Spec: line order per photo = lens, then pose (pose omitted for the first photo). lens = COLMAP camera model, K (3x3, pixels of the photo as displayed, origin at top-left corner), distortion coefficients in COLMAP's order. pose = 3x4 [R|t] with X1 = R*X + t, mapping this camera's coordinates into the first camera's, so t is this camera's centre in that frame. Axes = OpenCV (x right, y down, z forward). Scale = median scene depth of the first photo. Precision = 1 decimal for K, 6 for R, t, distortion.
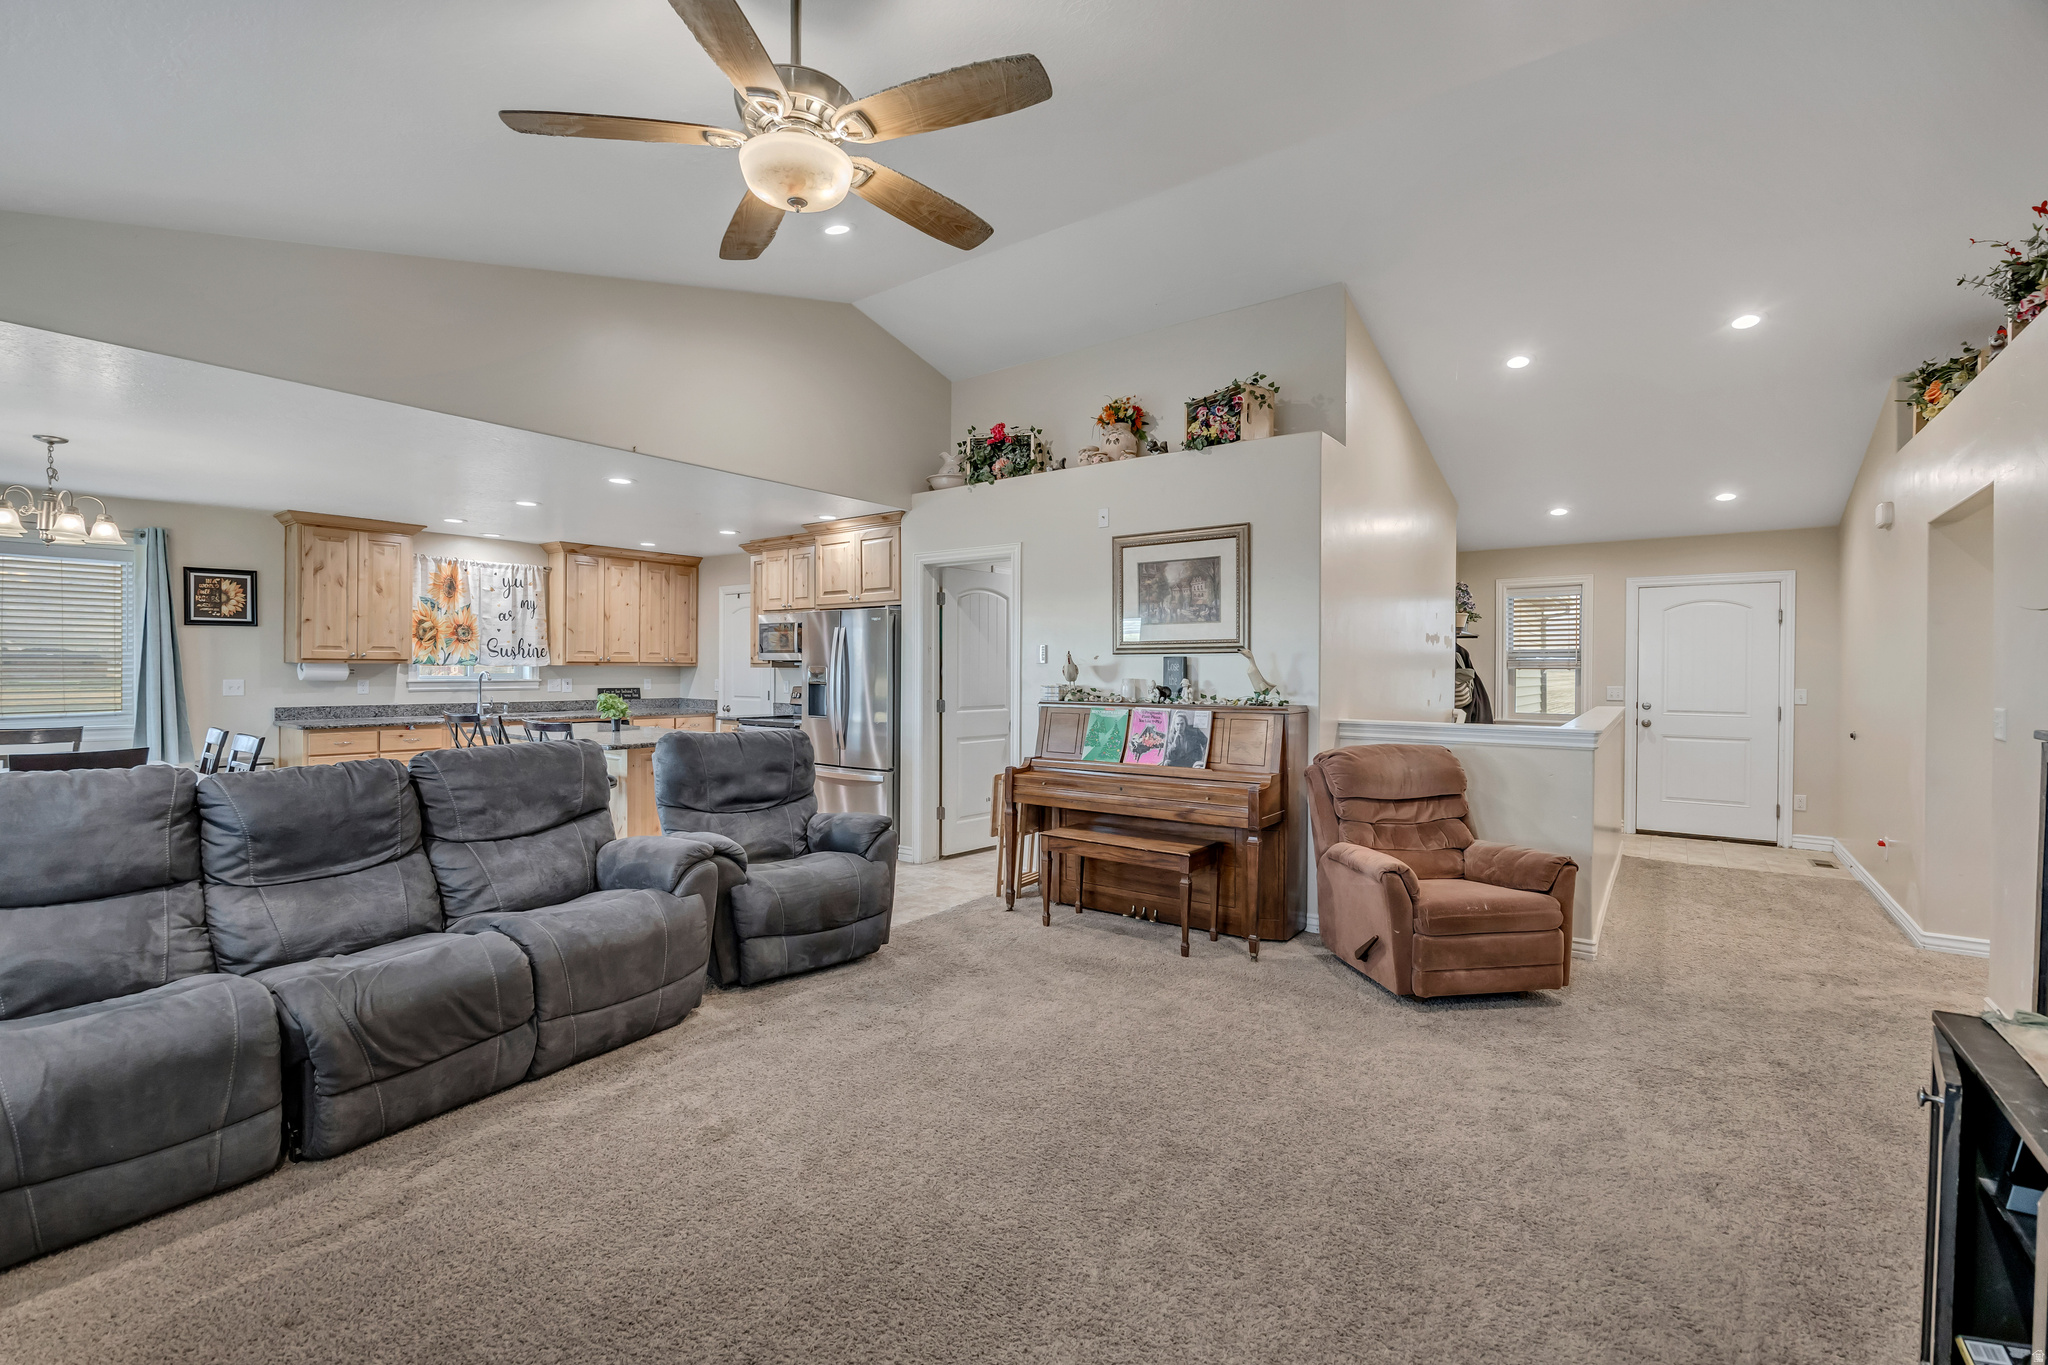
lens RADIAL K [[888.6, 0, 1015.6], [0, 888.6, 676.3], [0, 0, 1]] dist [-0.014883, 0.000334]
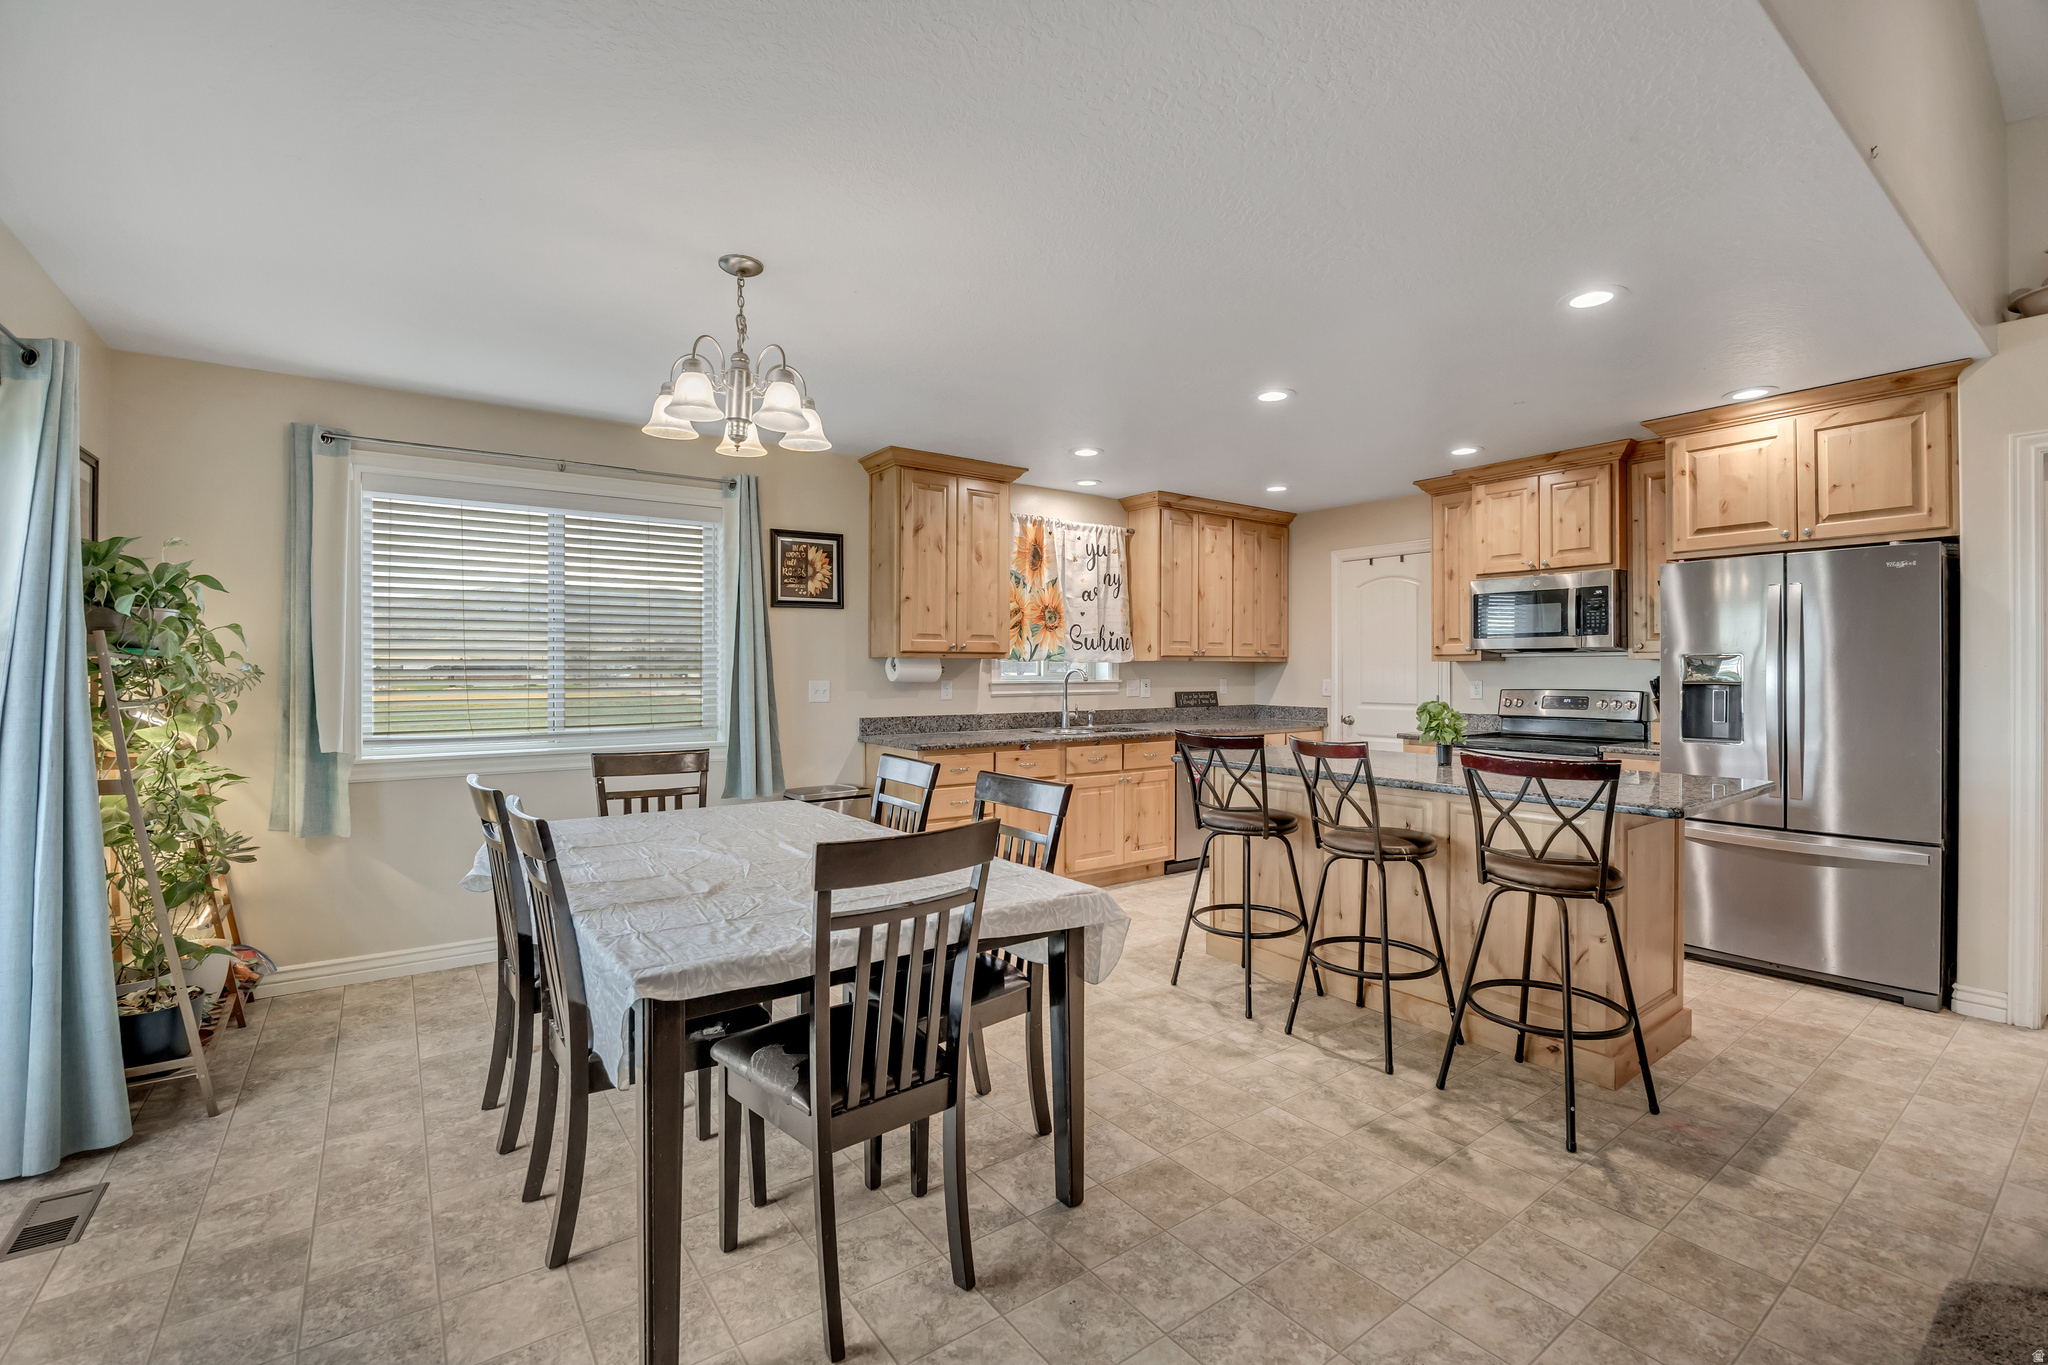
lens RADIAL K [[888.6, 0, 1022.0], [0, 888.6, 669.5], [0, 0, 1]] dist [-0.014883, 0.000334]
pose [[0.958688, -0.006941, -0.284374, -0.448936], [0.003921, 0.999930, -0.011188, 0.002985], [0.284432, 0.009611, 0.958648, 0.287799]]
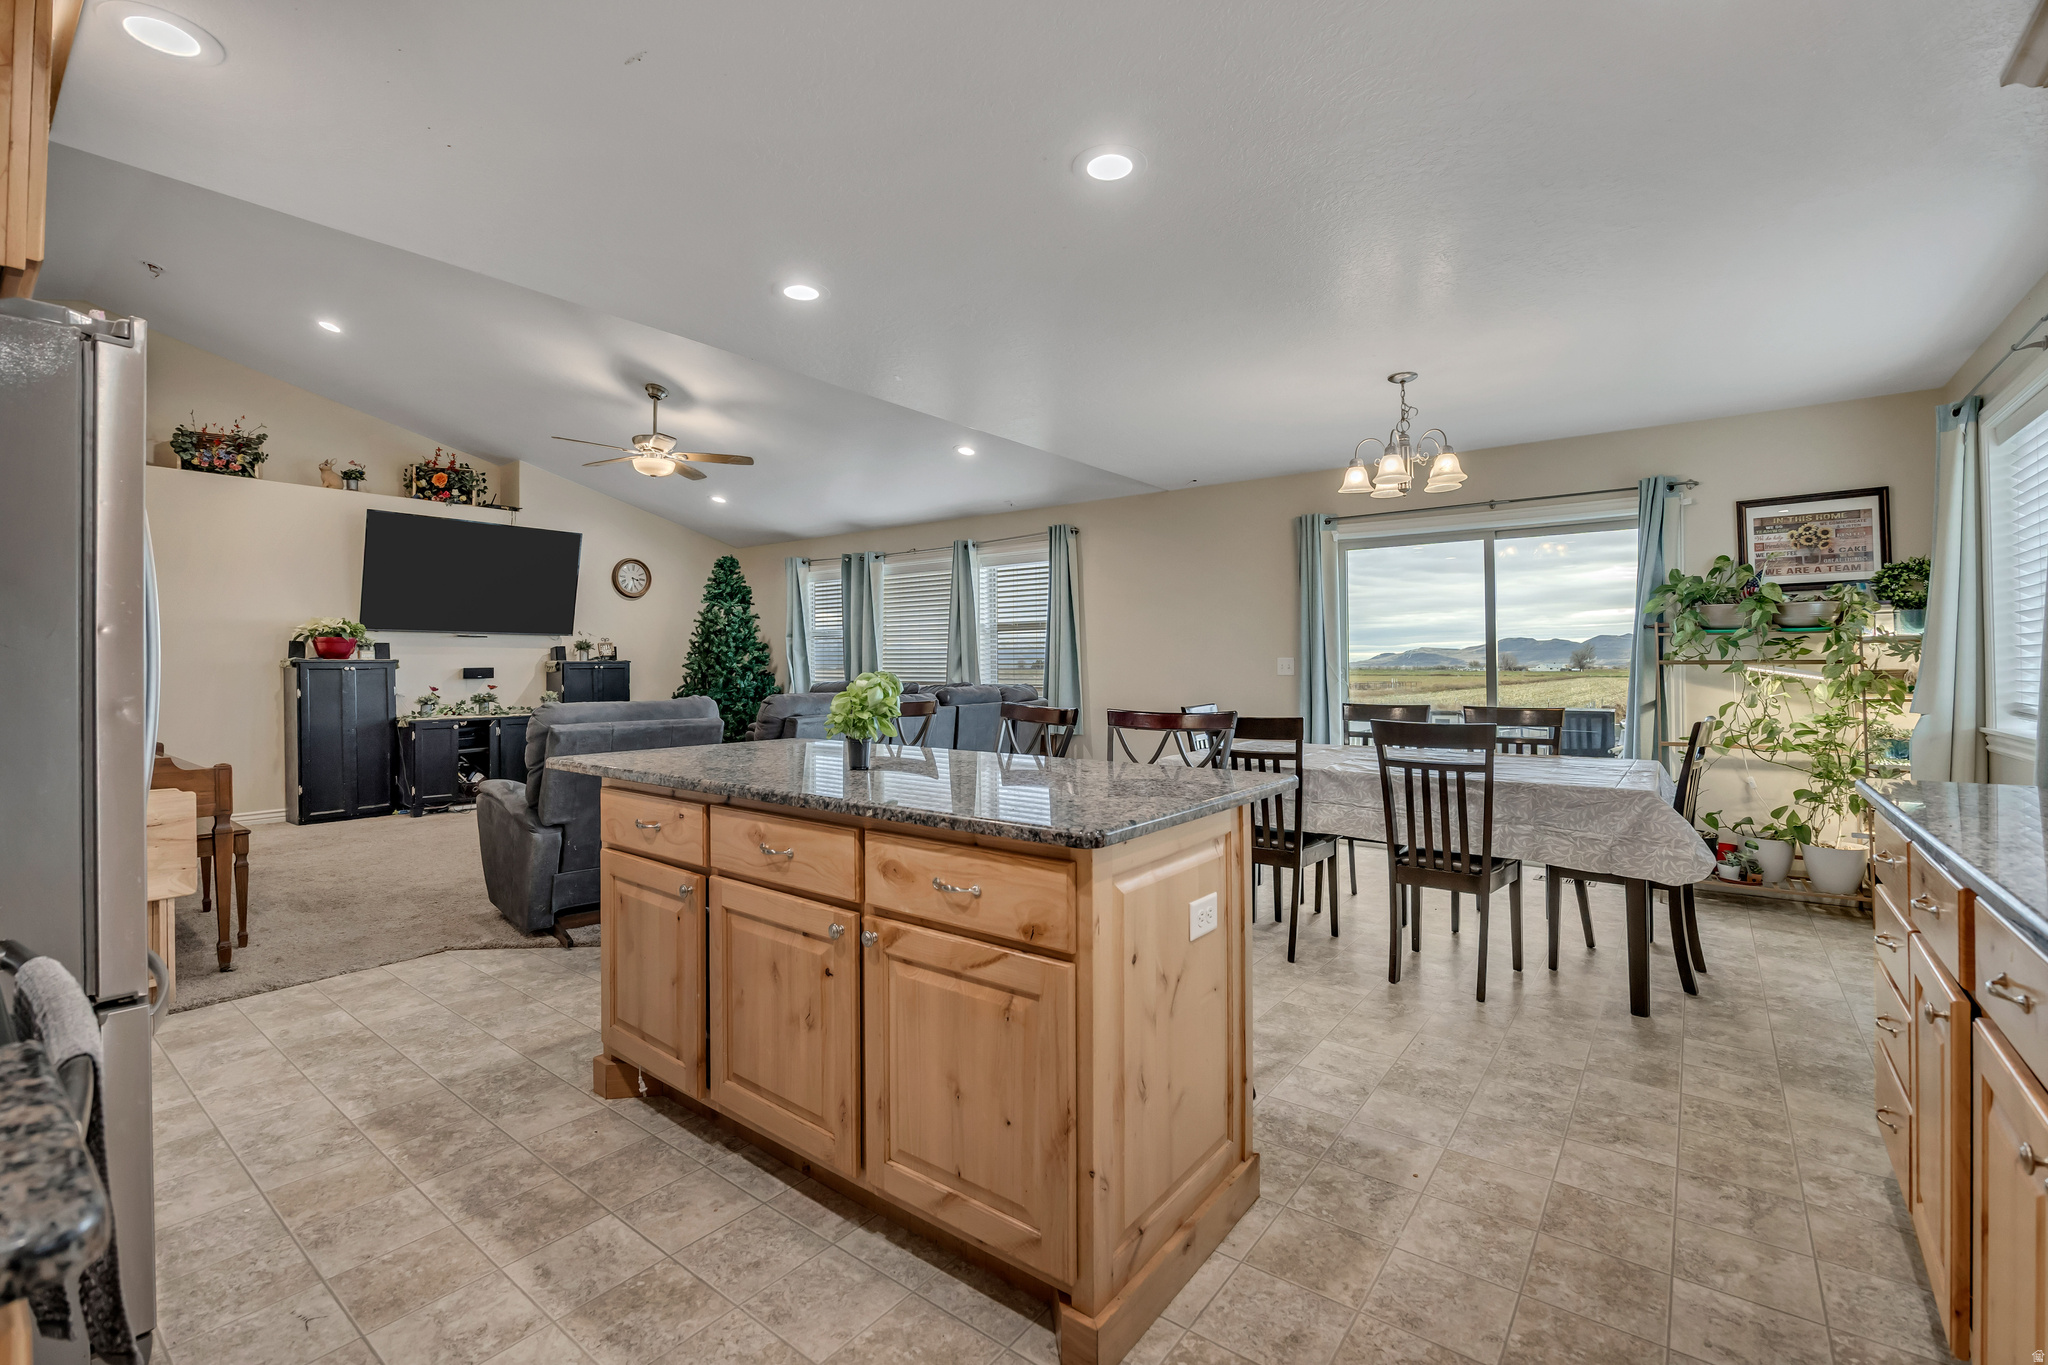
lens RADIAL K [[888.6, 0, 1022.6], [0, 888.6, 662.6], [0, 0, 1]] dist [-0.014883, 0.000334]
pose [[-0.999970, -0.002414, 0.007319, -0.428326], [-0.002357, 0.999967, 0.007740, 0.008608], [-0.007337, 0.007723, -0.999943, 1.141214]]
